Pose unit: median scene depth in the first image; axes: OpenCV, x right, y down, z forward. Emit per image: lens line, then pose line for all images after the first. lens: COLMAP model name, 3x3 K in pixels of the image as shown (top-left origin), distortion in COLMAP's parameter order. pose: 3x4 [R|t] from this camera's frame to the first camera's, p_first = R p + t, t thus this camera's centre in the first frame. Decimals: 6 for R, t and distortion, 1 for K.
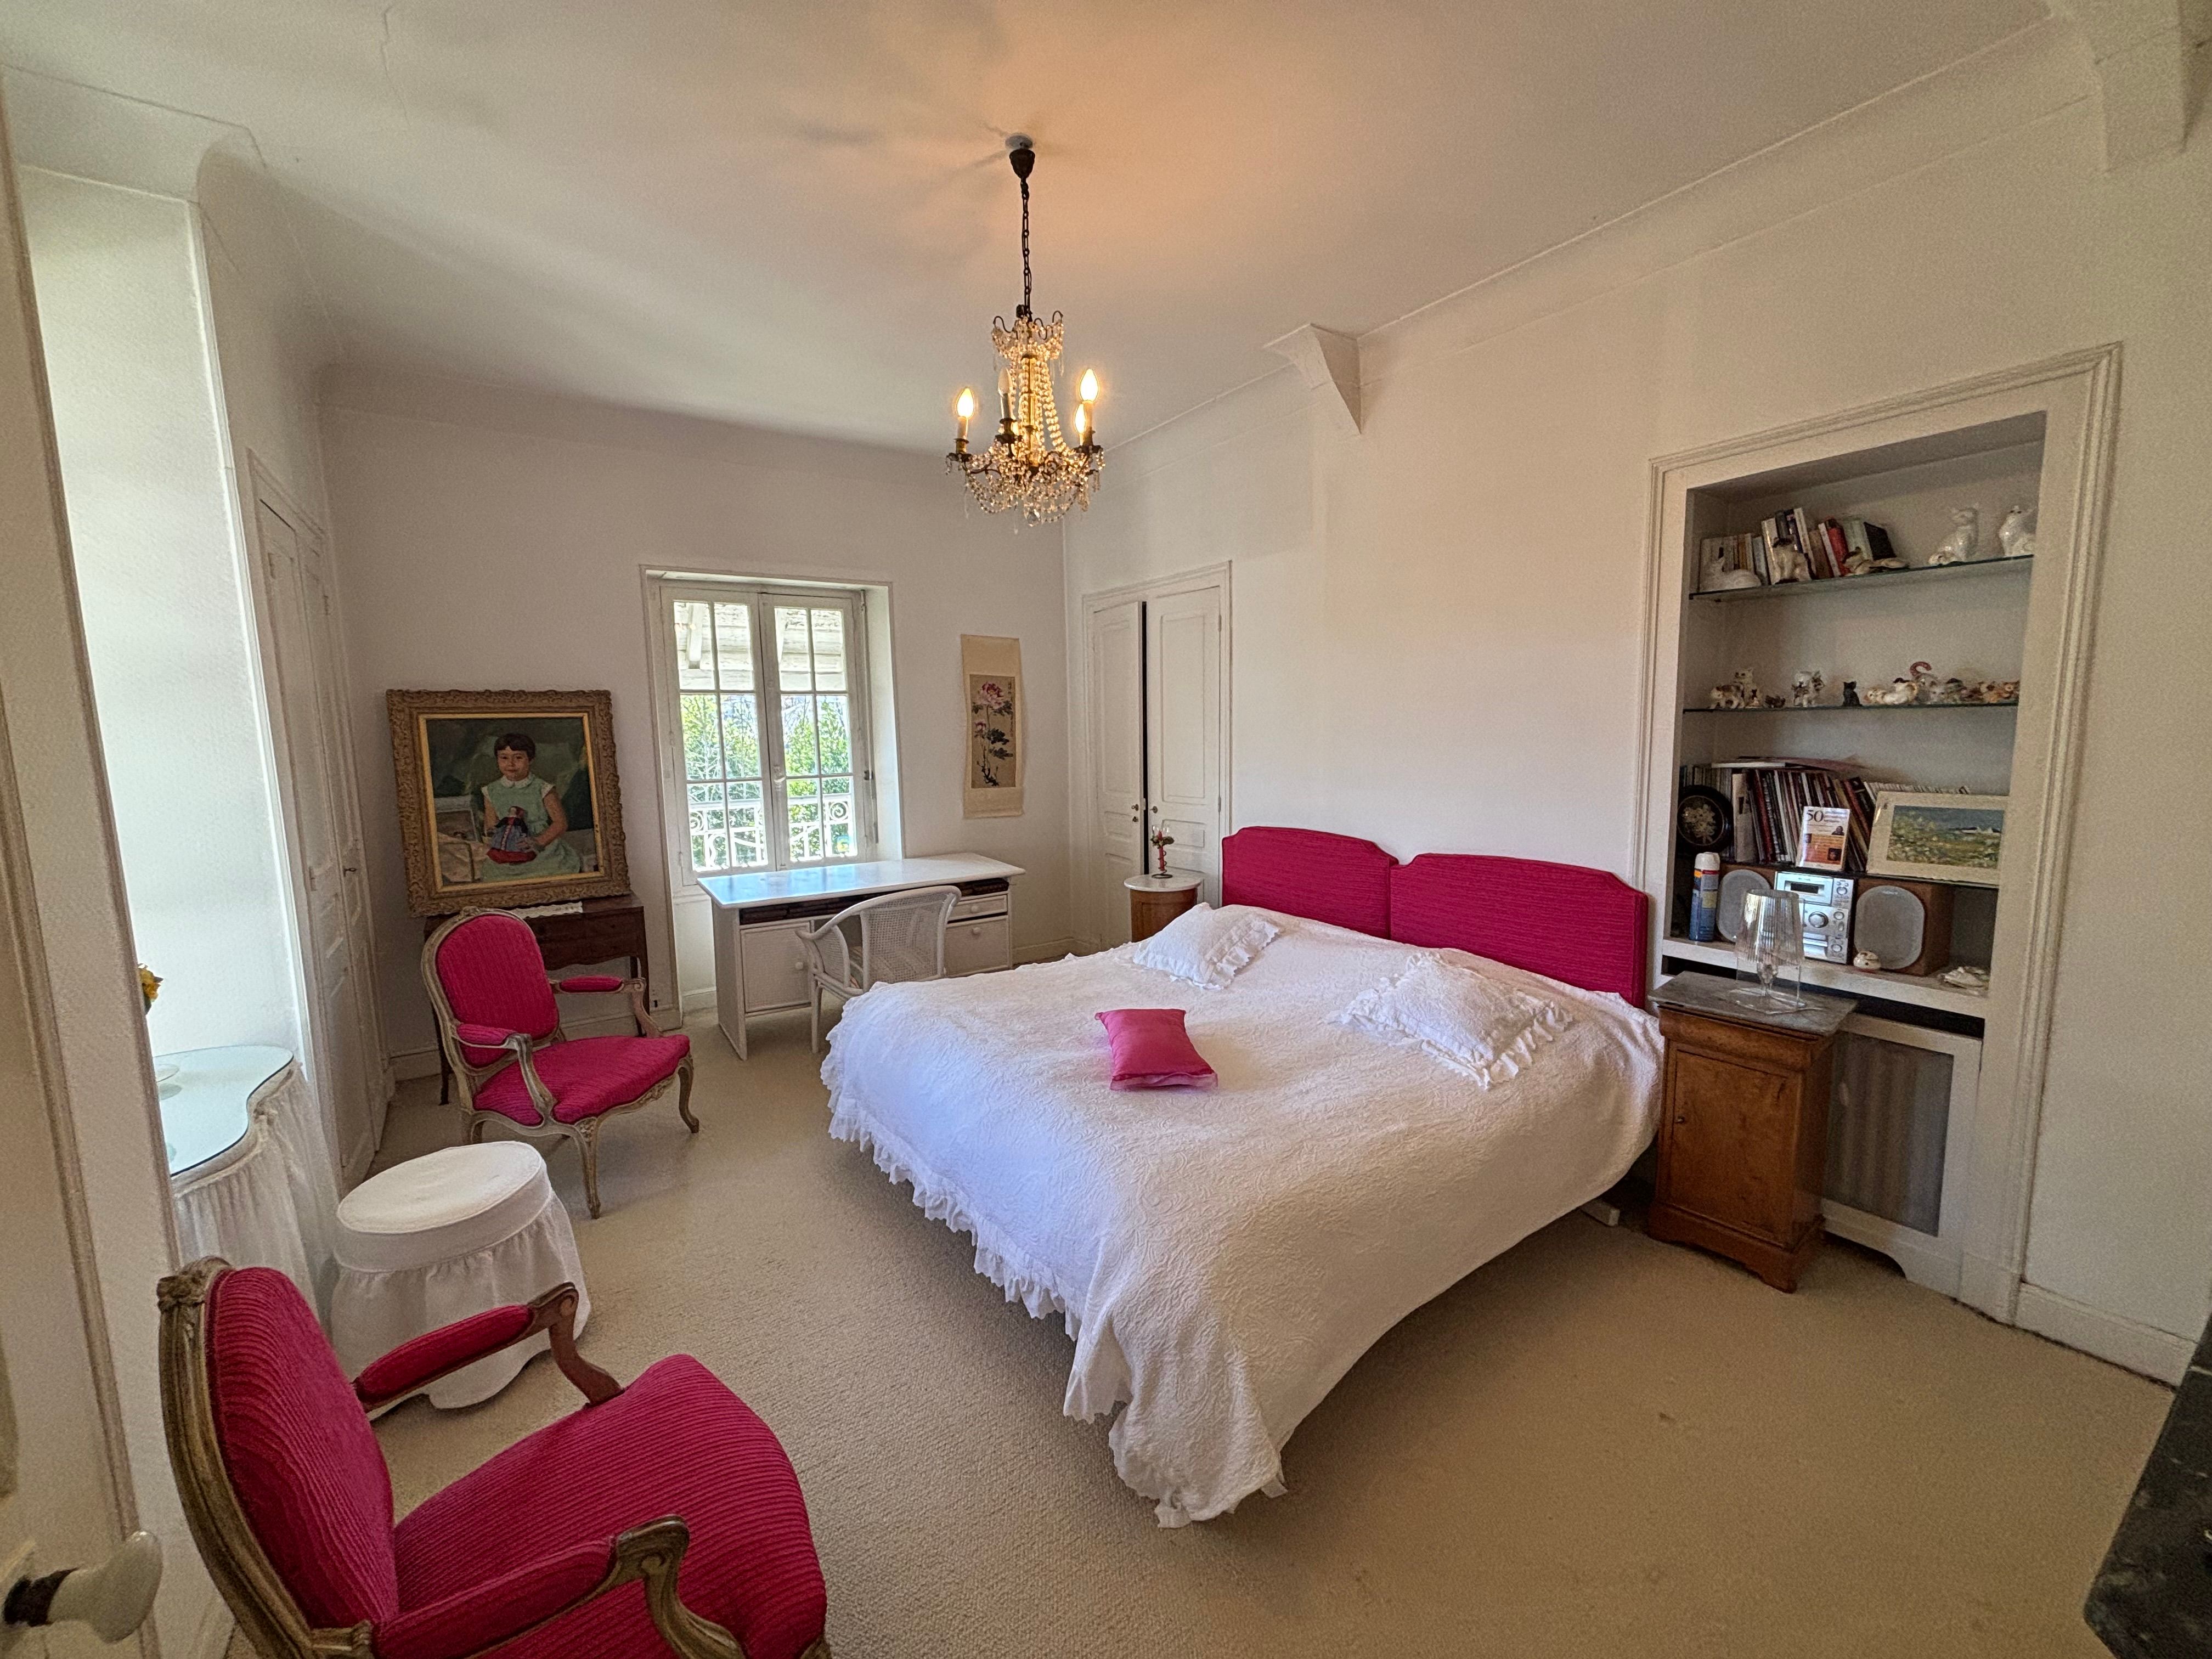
lens RADIAL K [[888.0, 0, 1100.2], [0, 888.0, 833.8], [0, 0, 1]] dist [-0.013252, -0.000166]
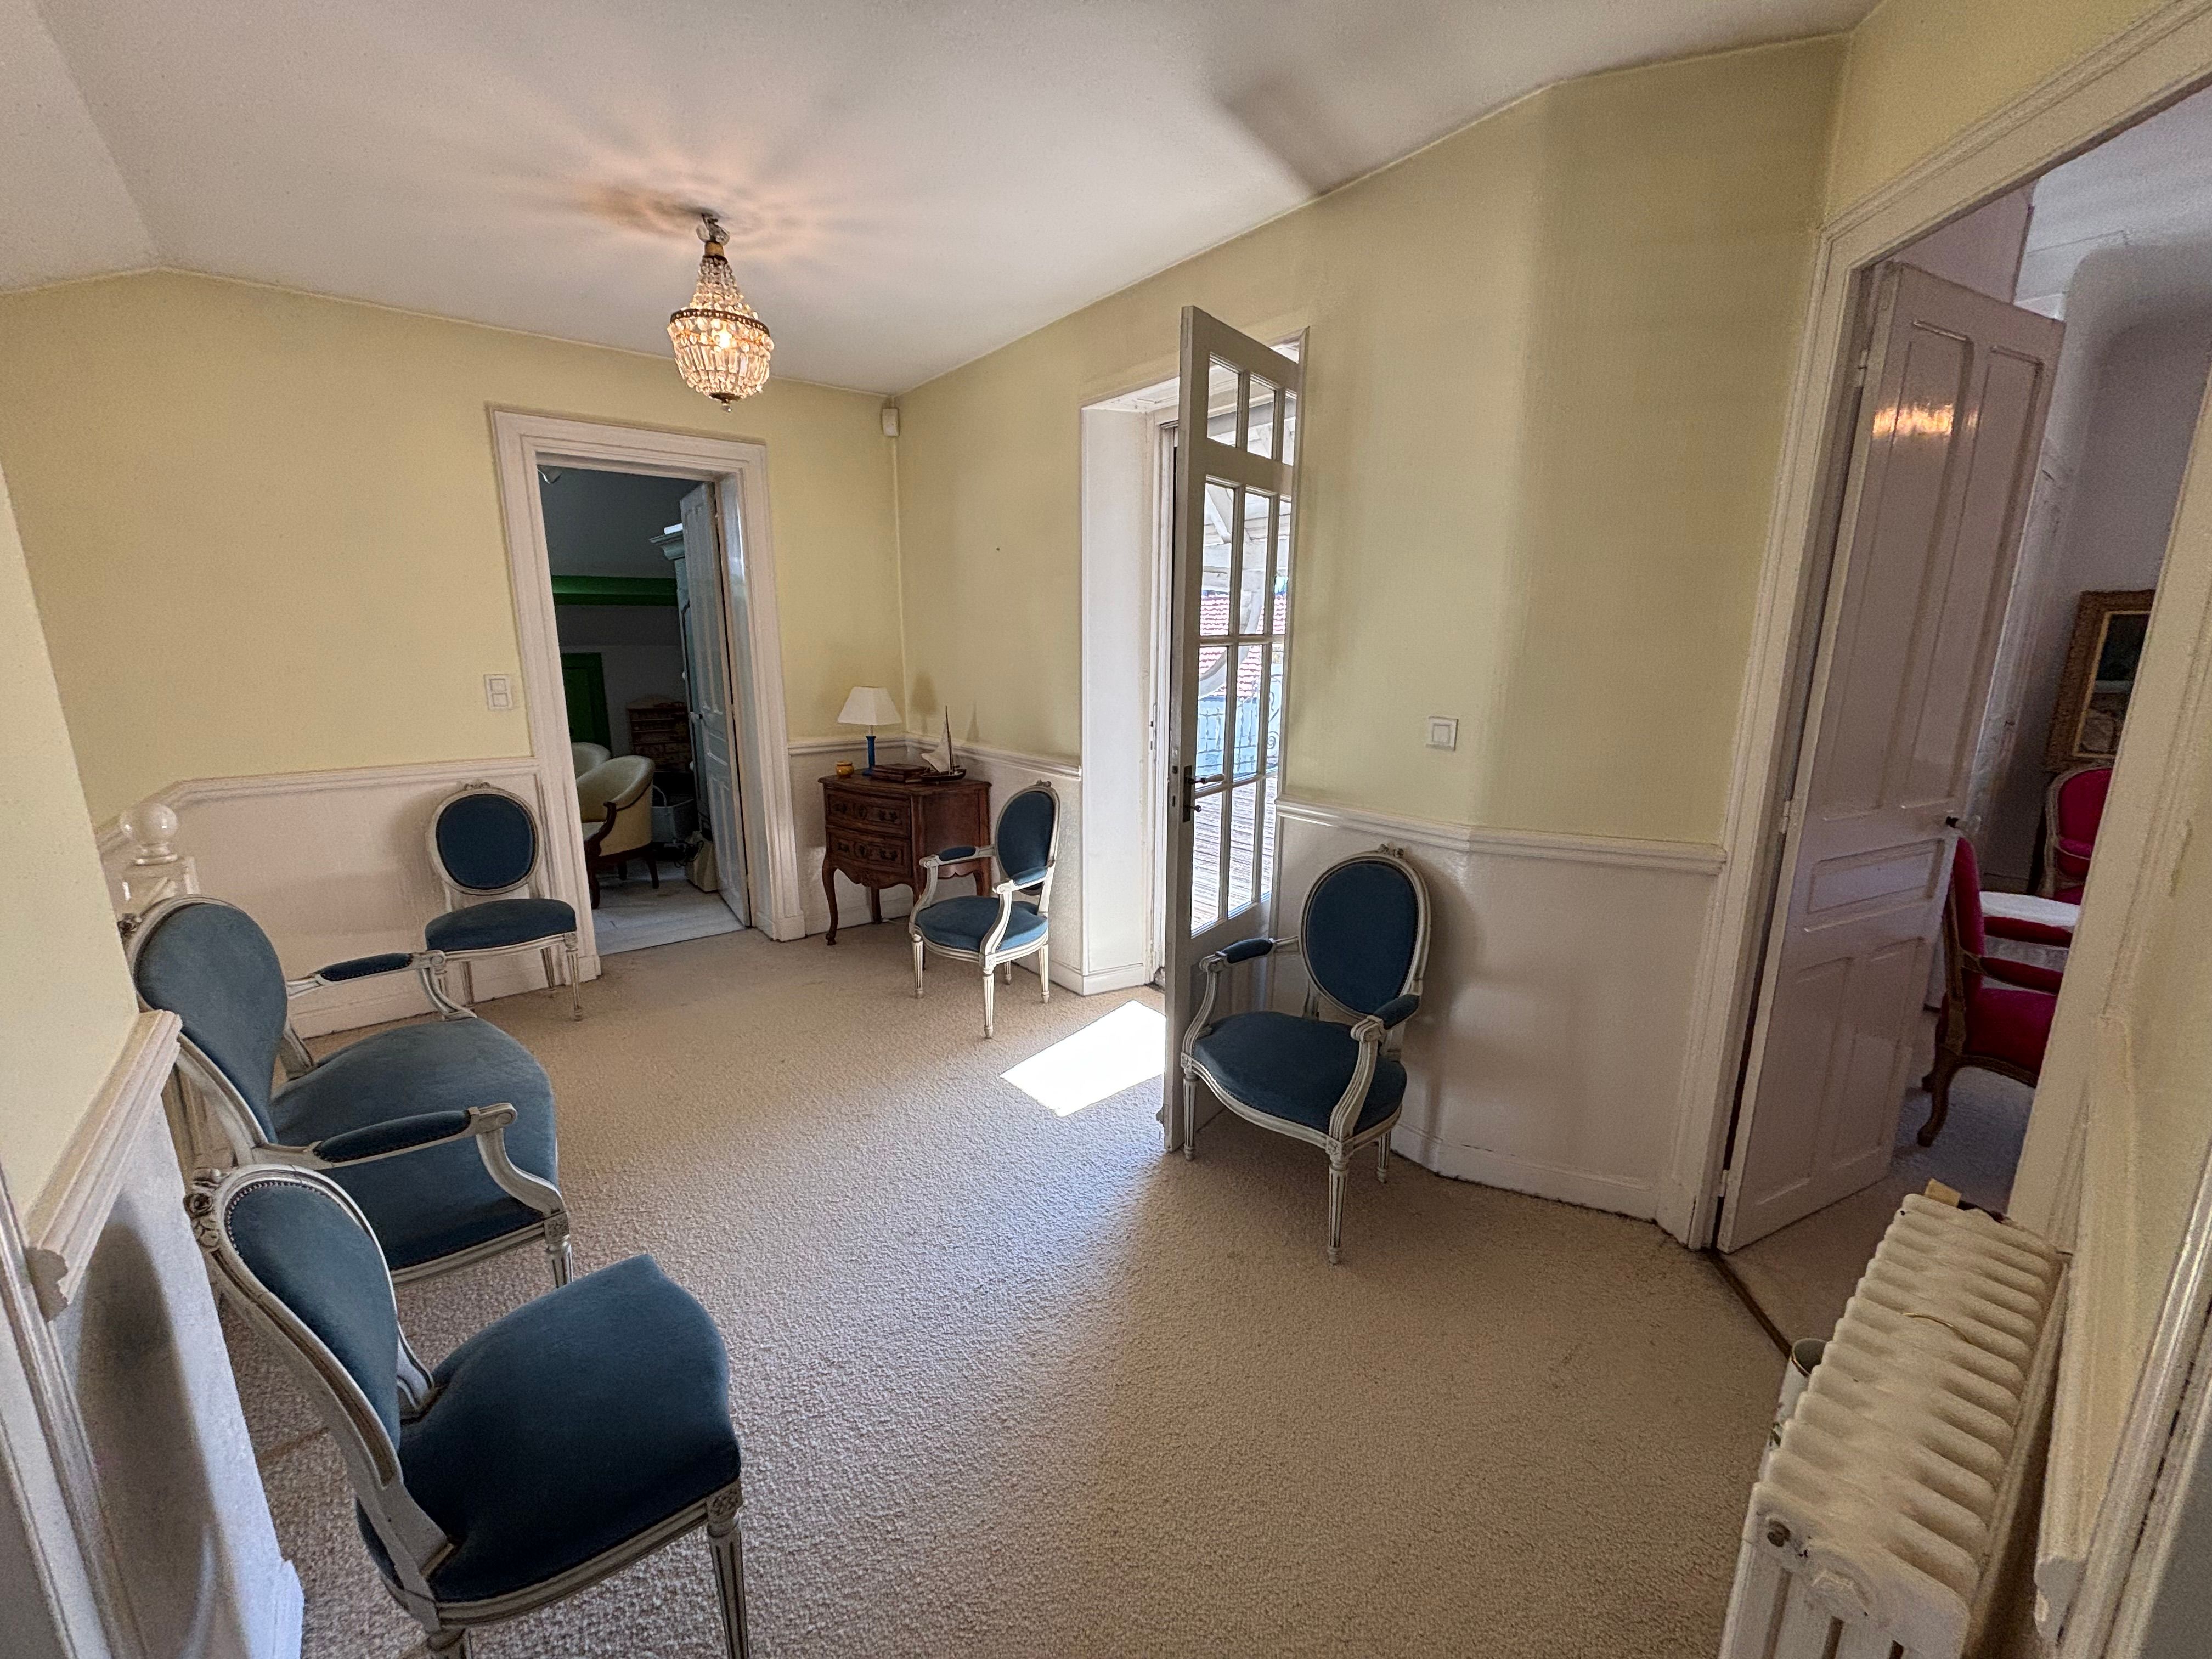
lens RADIAL K [[888.0, 0, 1100.0], [0, 888.0, 825.2], [0, 0, 1]] dist [-0.013252, -0.000166]
pose [[0.085053, 0.232456, -0.968881, 0.351673], [-0.123172, 0.967399, 0.221288, 0.056703], [0.988734, 0.100518, 0.110912, -0.488361]]
